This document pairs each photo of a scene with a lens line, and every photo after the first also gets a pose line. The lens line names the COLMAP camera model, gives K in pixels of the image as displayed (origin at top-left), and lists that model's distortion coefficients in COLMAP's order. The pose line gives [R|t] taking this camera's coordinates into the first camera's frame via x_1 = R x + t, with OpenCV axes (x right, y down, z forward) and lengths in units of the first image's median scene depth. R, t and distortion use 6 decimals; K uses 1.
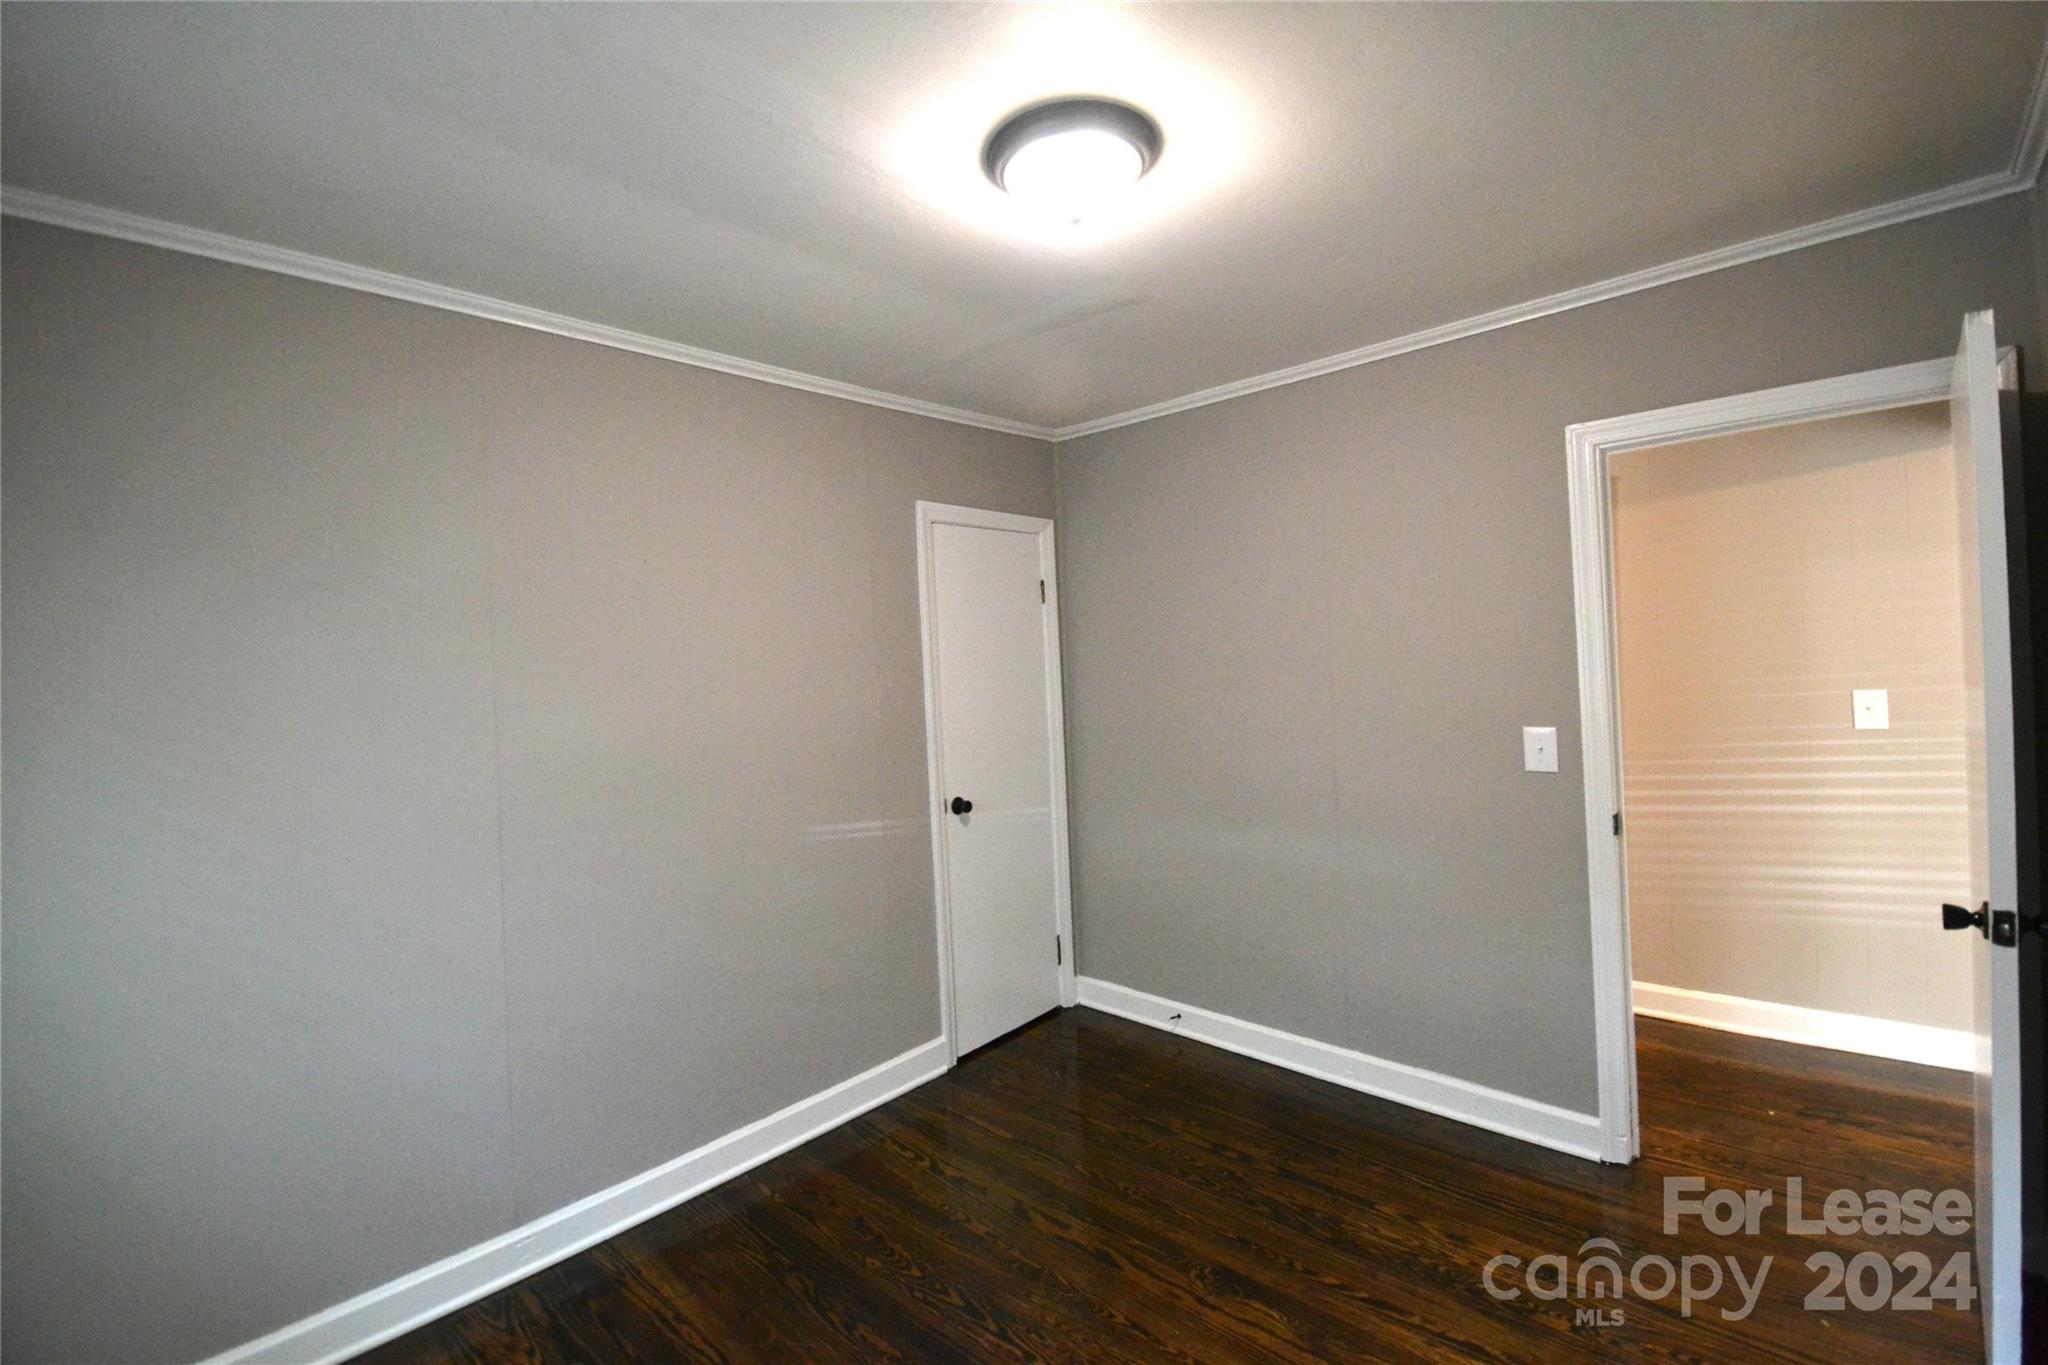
lens RADIAL K [[915.8, 0, 1021.6], [0, 915.8, 671.1], [0, 0, 1]] dist [0.003244, -0.012137]
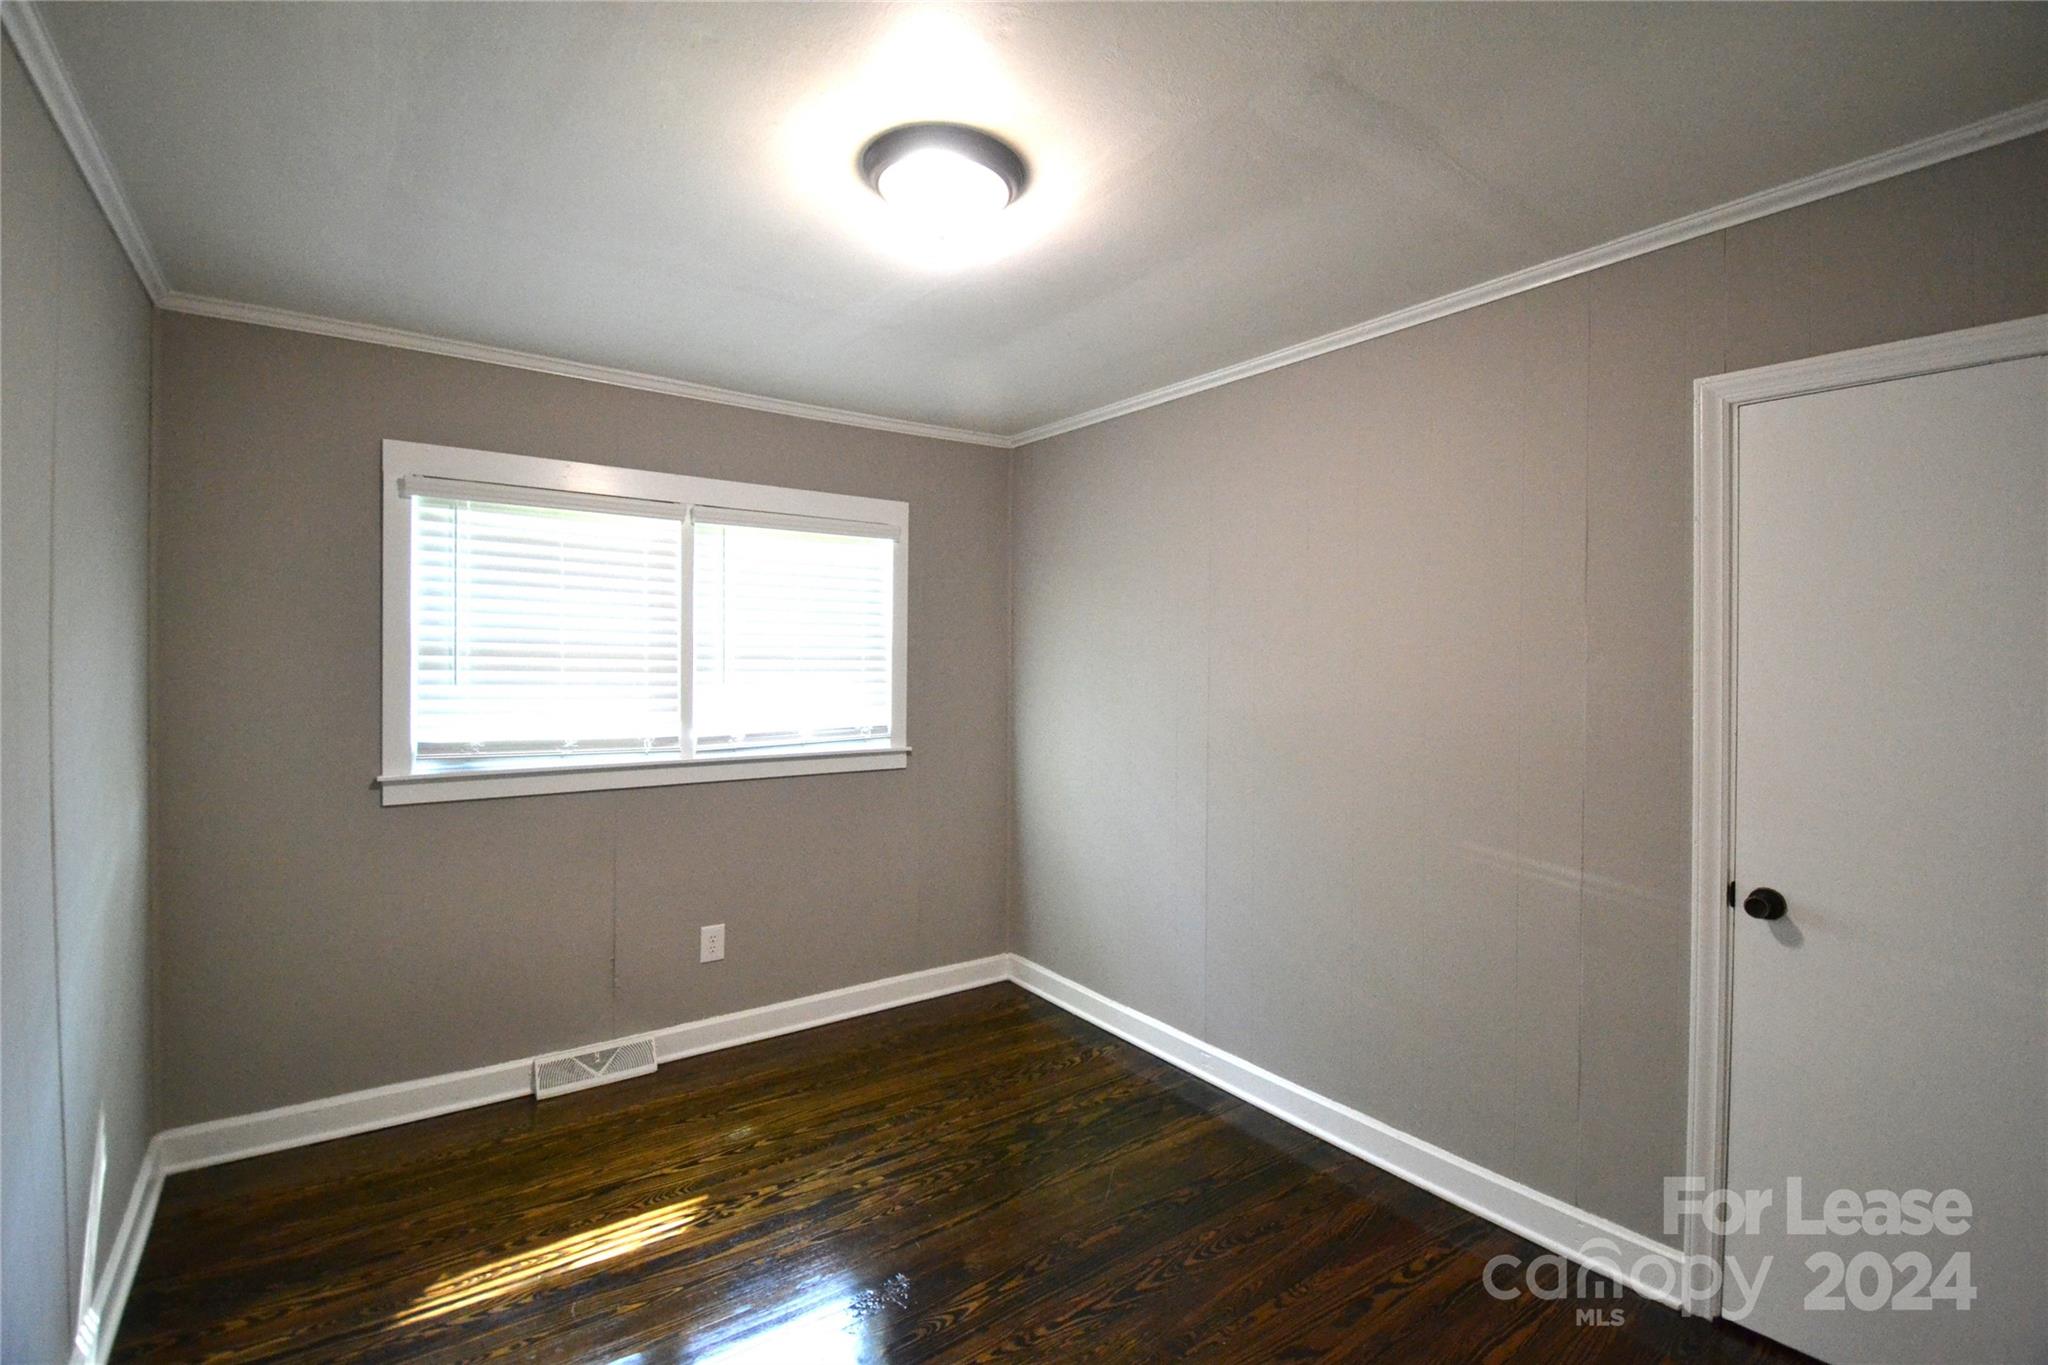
lens RADIAL K [[916.1, 0, 1030.1], [0, 916.1, 673.2], [0, 0, 1]] dist [0.032713, -0.034984]
pose [[-0.193344, 0.059576, -0.979321, 0.731371], [-0.002933, 0.998115, 0.061298, -0.034980], [0.981127, 0.014724, -0.192805, 0.861421]]
